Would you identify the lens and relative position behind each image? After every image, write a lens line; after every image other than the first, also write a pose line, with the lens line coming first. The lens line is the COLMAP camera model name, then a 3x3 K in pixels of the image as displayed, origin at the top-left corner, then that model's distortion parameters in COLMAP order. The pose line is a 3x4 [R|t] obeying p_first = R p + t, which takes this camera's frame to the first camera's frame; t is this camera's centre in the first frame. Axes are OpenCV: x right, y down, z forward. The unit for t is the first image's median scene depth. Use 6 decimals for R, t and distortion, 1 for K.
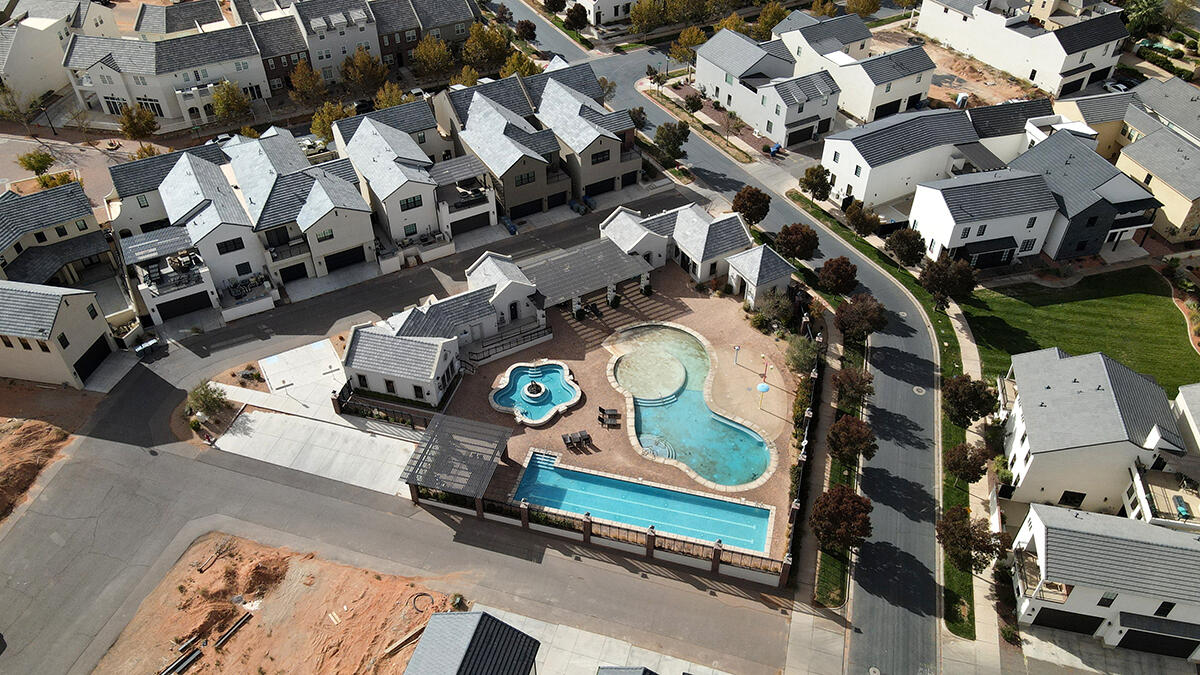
lens RADIAL K [[889.6, 0, 600.0], [0, 889.6, 337.5], [0, 0, 1]] dist [-0.029207, 0.086460]
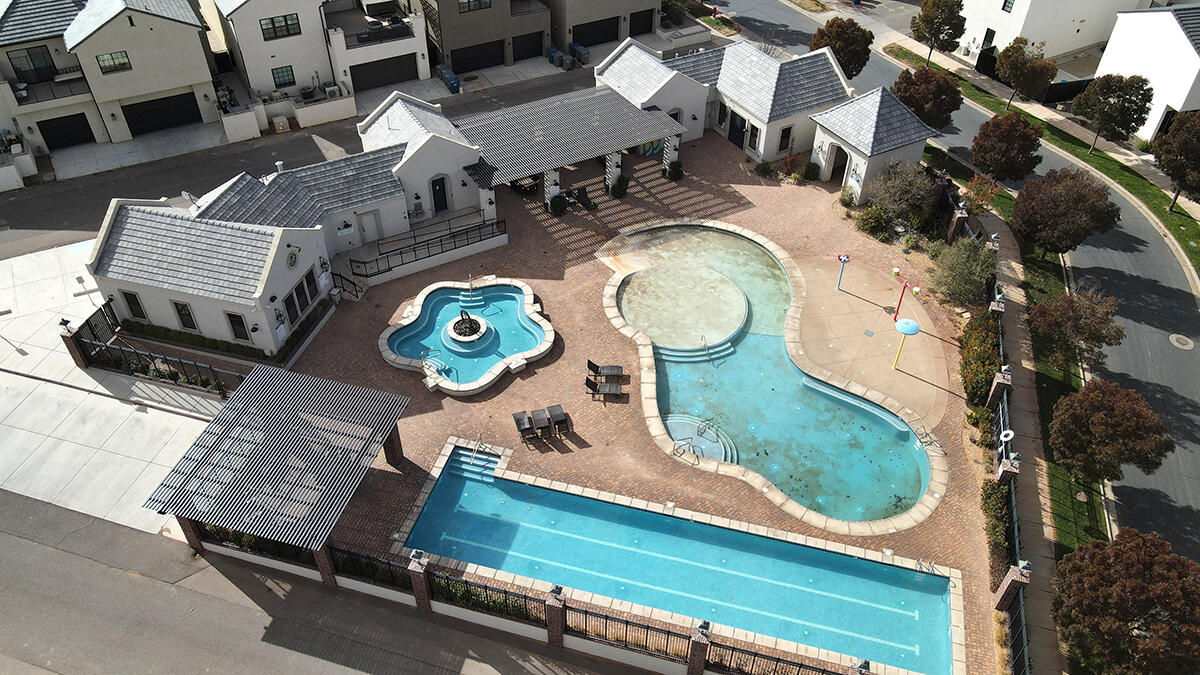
lens RADIAL K [[889.6, 0, 600.0], [0, 889.6, 337.5], [0, 0, 1]] dist [-0.029207, 0.086460]
pose [[0.999877, 0.014322, 0.006378, 0.002326], [-0.014399, 0.999821, 0.012261, 0.053535], [-0.006202, -0.012351, 0.999904, 0.443456]]
